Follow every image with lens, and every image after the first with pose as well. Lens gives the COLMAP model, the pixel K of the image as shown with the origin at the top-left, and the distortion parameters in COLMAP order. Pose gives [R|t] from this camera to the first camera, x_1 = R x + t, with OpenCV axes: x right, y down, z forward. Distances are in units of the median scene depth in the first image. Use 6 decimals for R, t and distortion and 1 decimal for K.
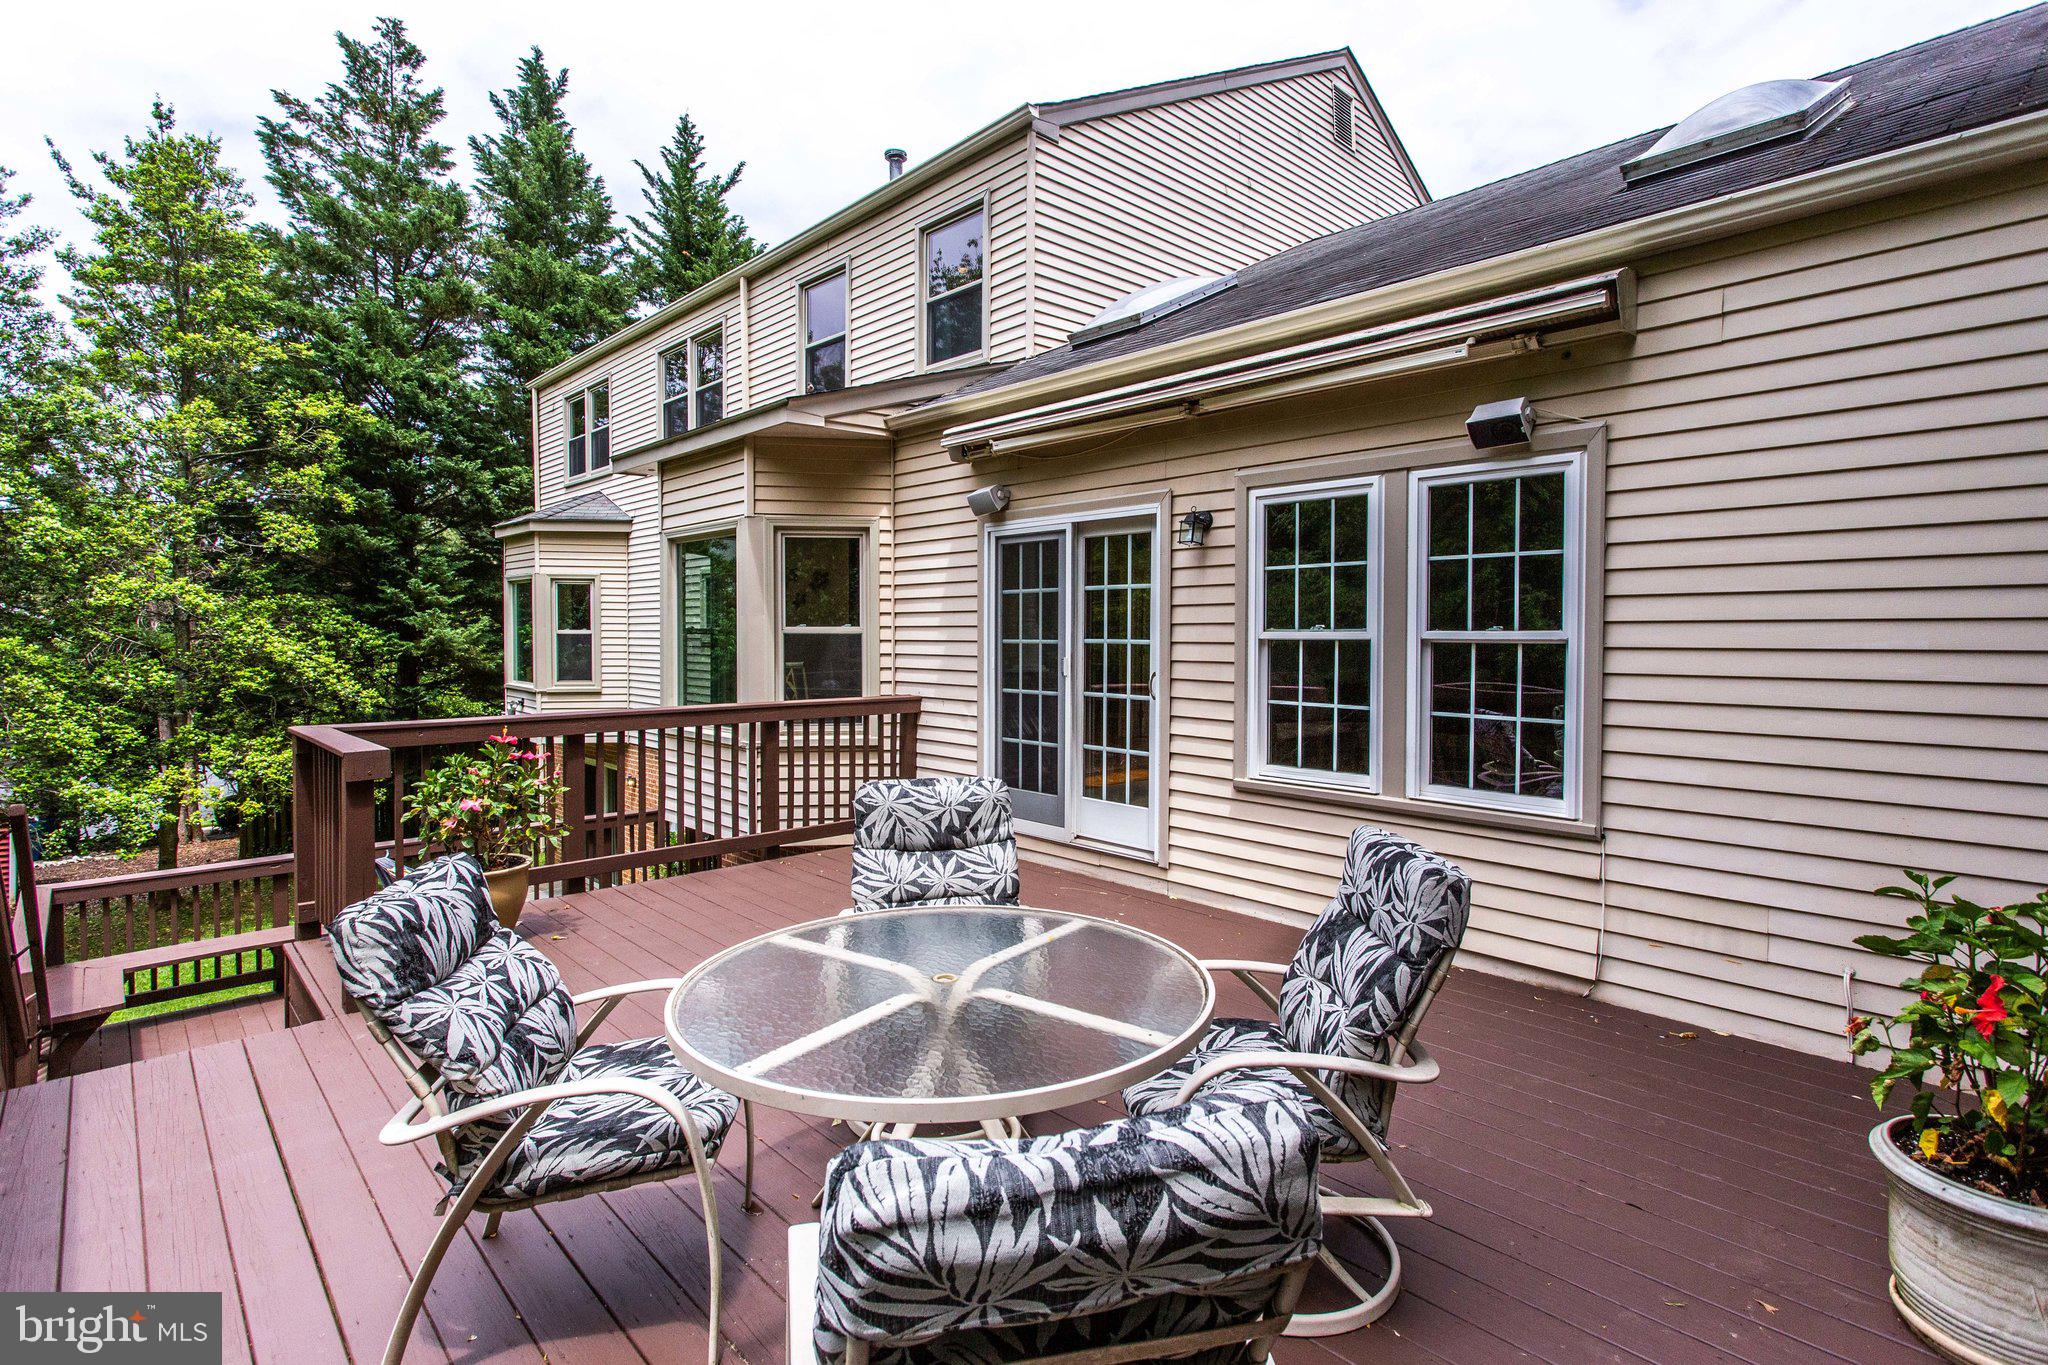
lens RADIAL K [[995.3, 0, 1024.8], [0, 995.3, 649.1], [0, 0, 1]] dist [-0.010577, -0.000290]
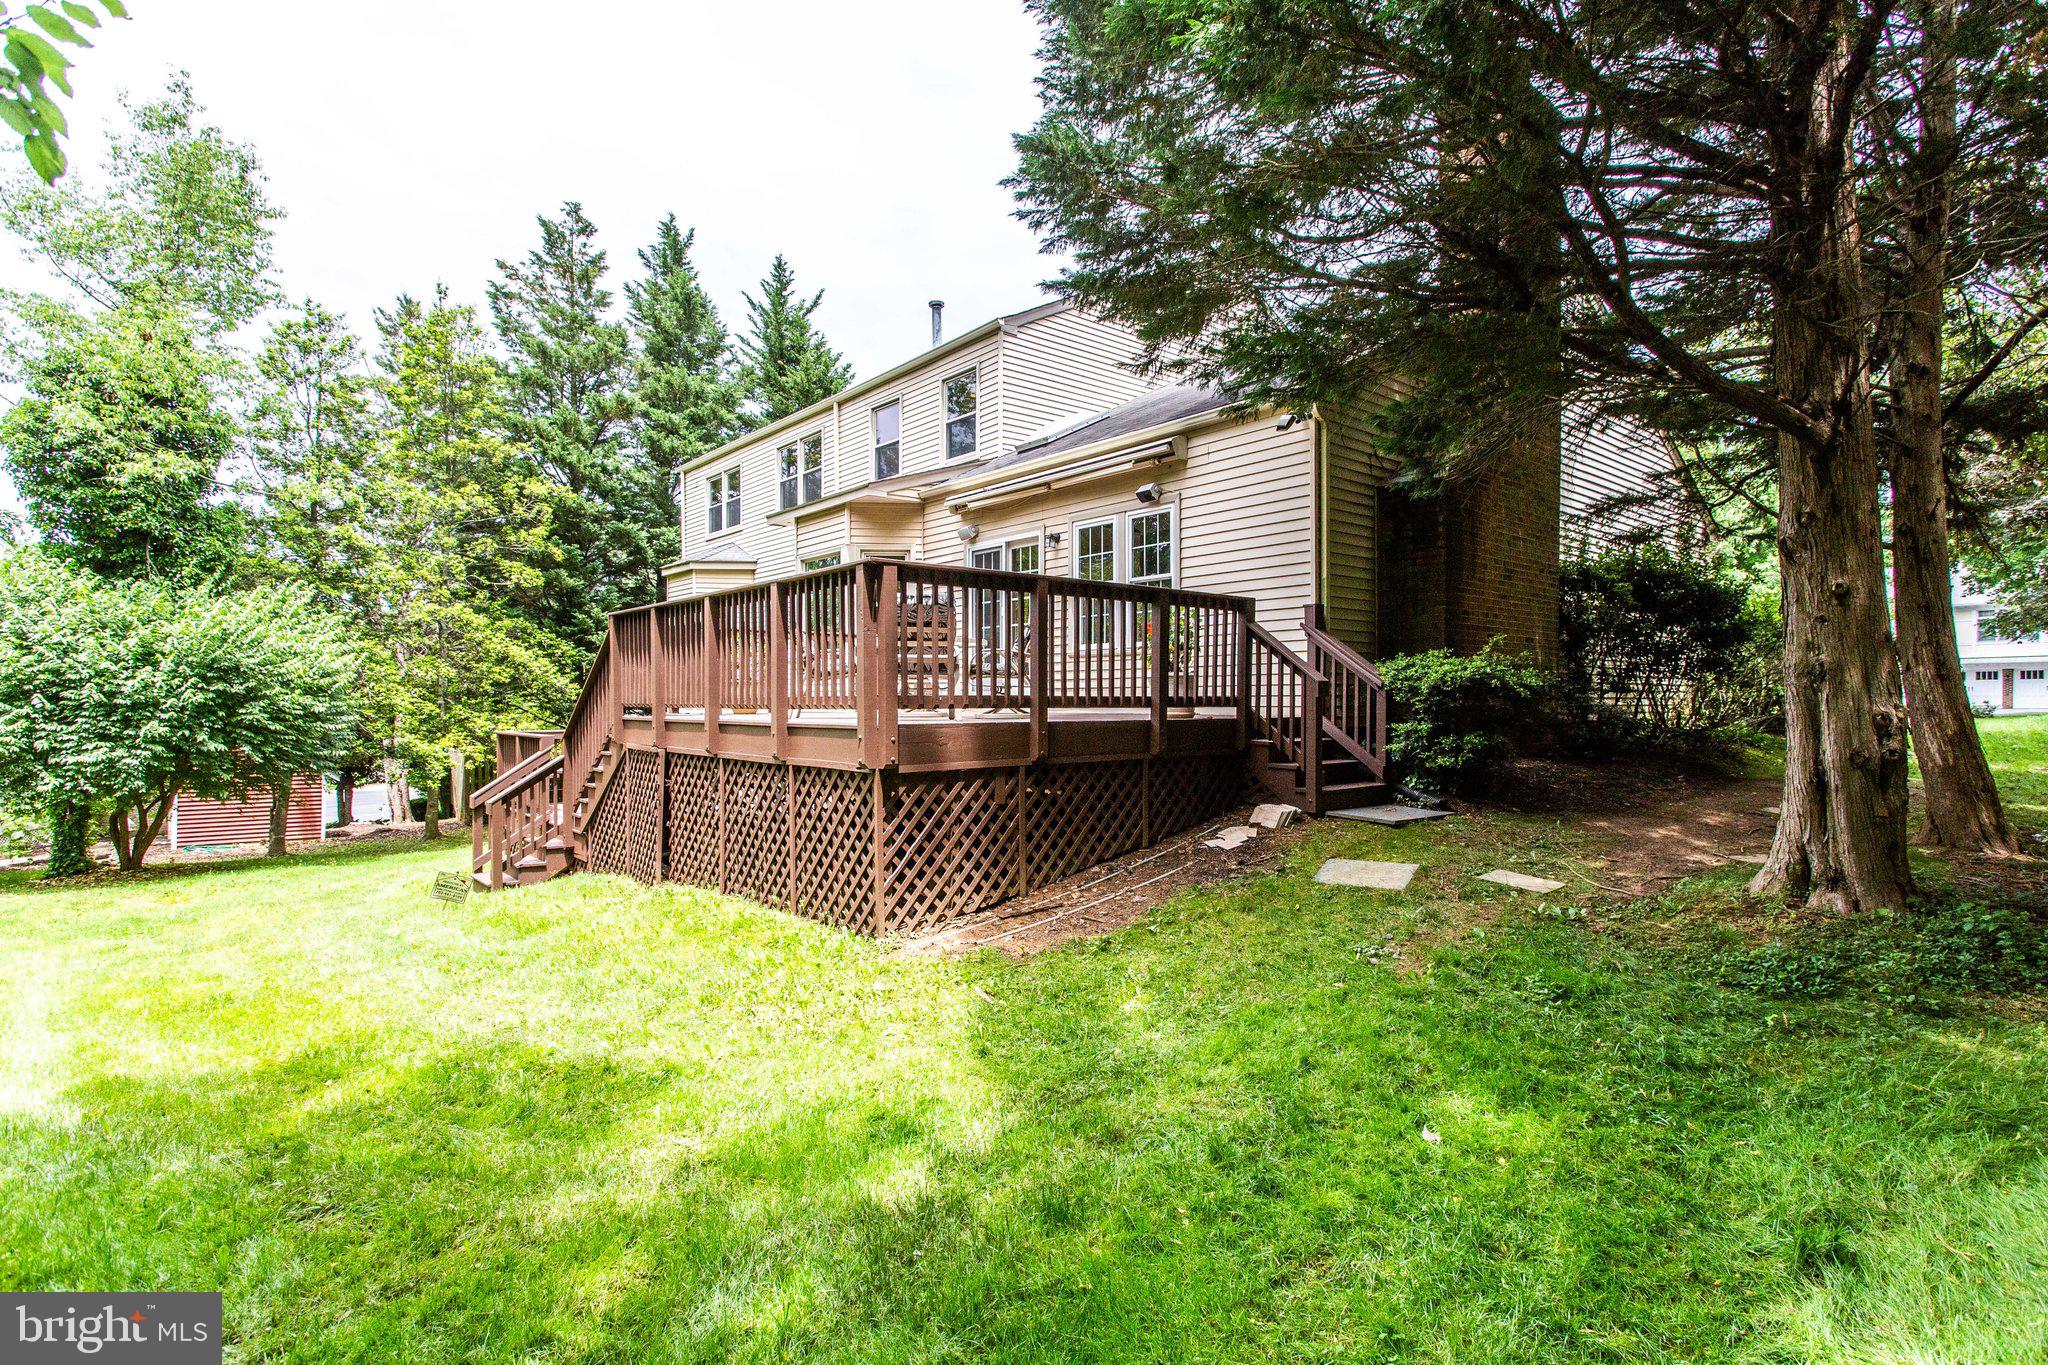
lens RADIAL K [[1010.6, 0, 1024.4], [0, 1010.6, 725.2], [0, 0, 1]] dist [-0.026555, 0.000185]
pose [[0.998043, 0.000902, -0.062527, 0.076850], [-0.000426, 0.999971, 0.007619, 0.083715], [0.062532, -0.007577, 0.998014, -0.385631]]
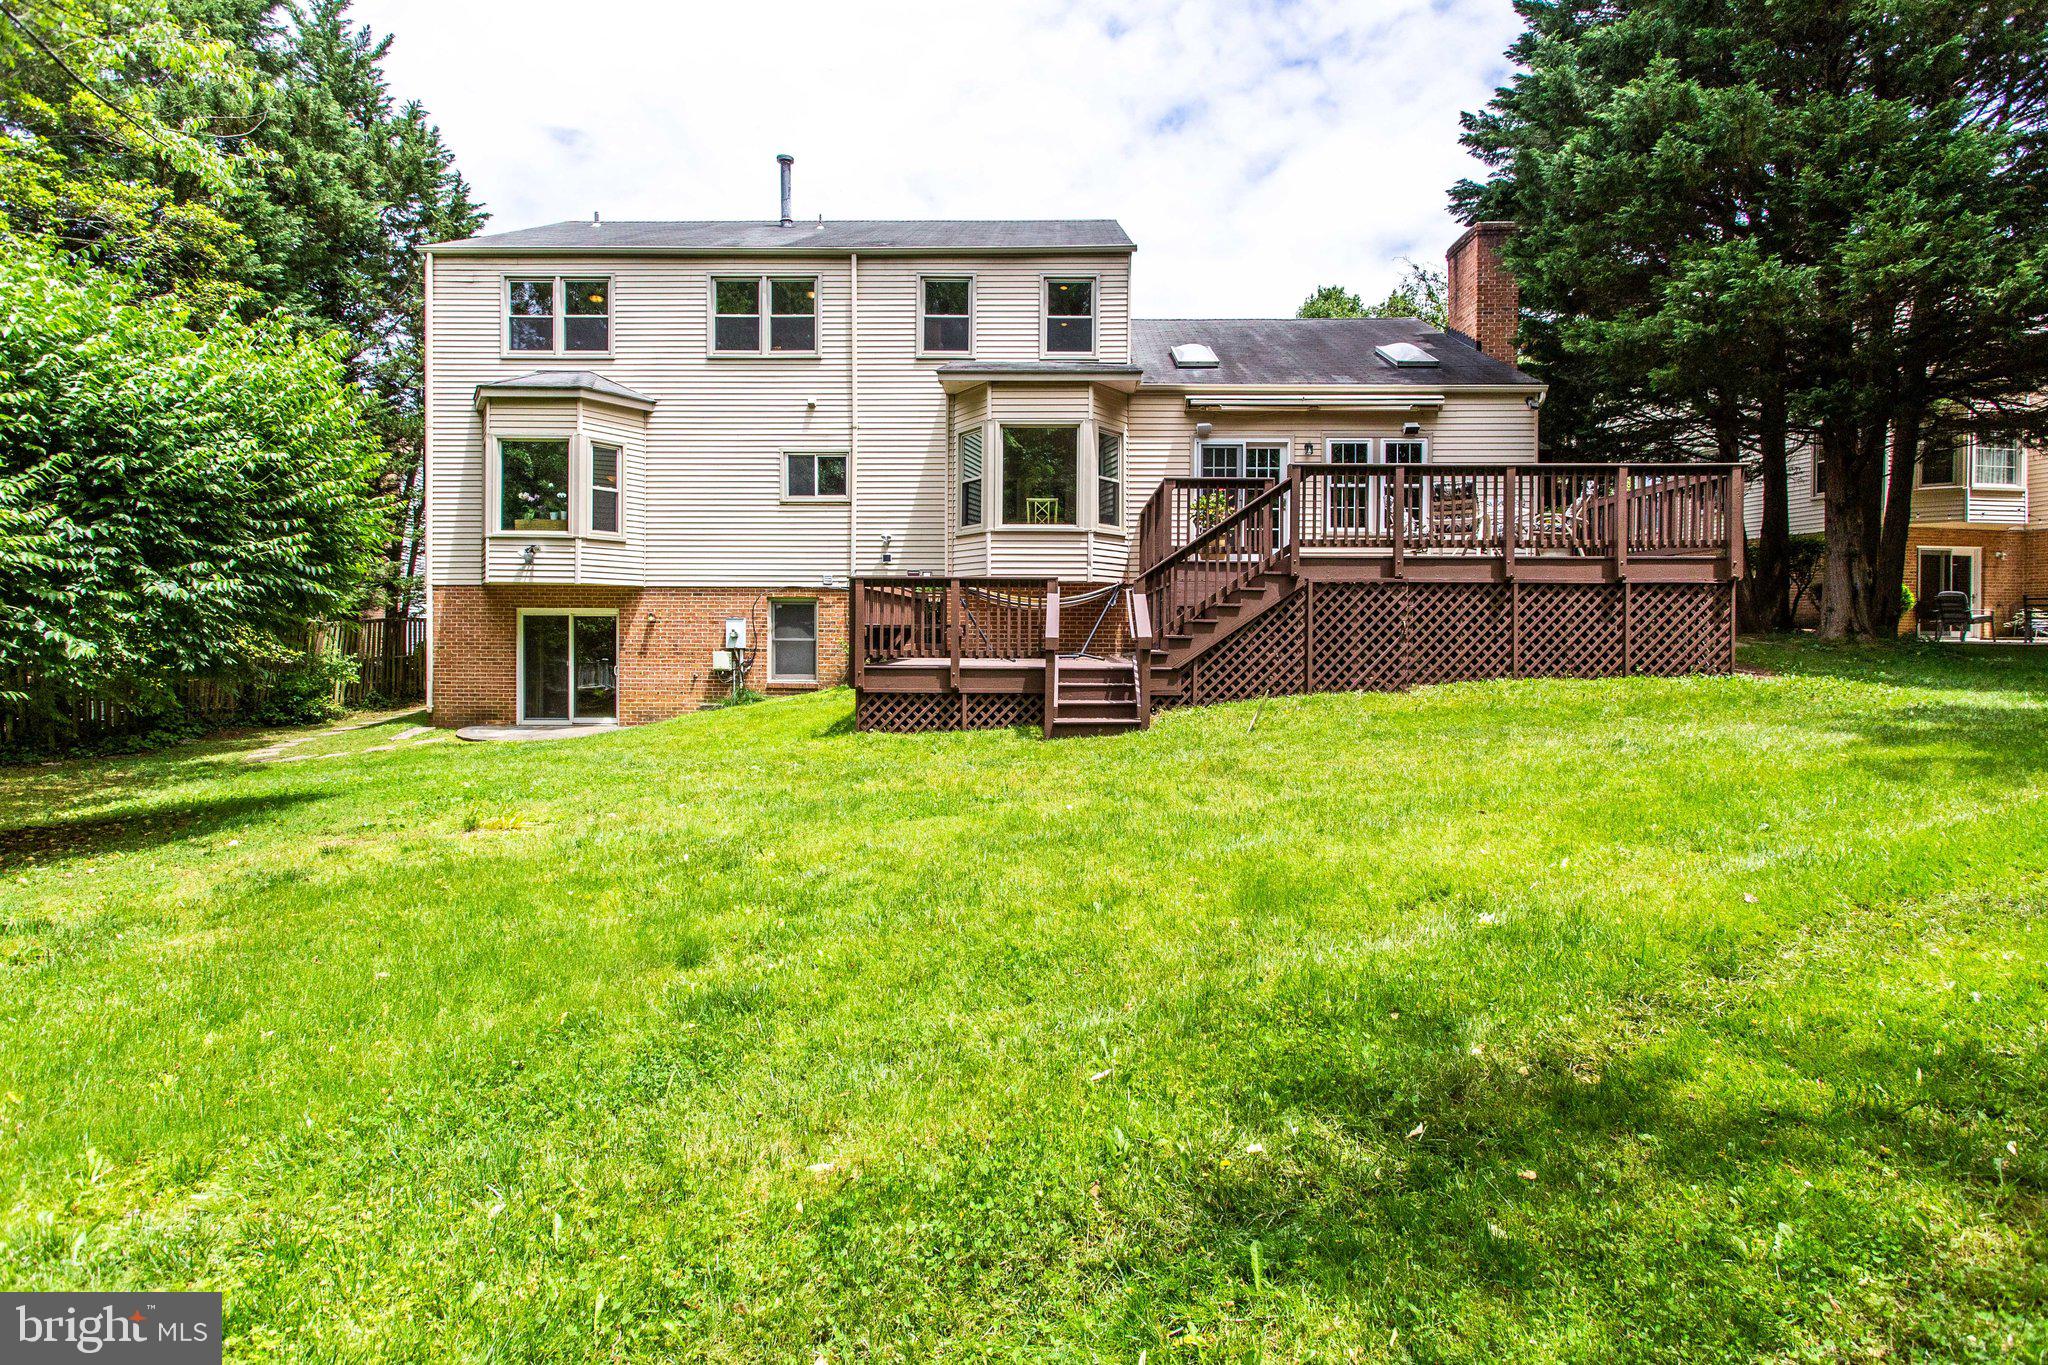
lens RADIAL K [[995.3, 0, 1024.8], [0, 995.3, 649.1], [0, 0, 1]] dist [-0.010577, -0.000290]
pose [[0.701907, -0.009757, 0.712201, -0.781421], [0.006498, 0.999952, 0.007295, 0.138335], [-0.712239, -0.000493, 0.701937, -0.148285]]
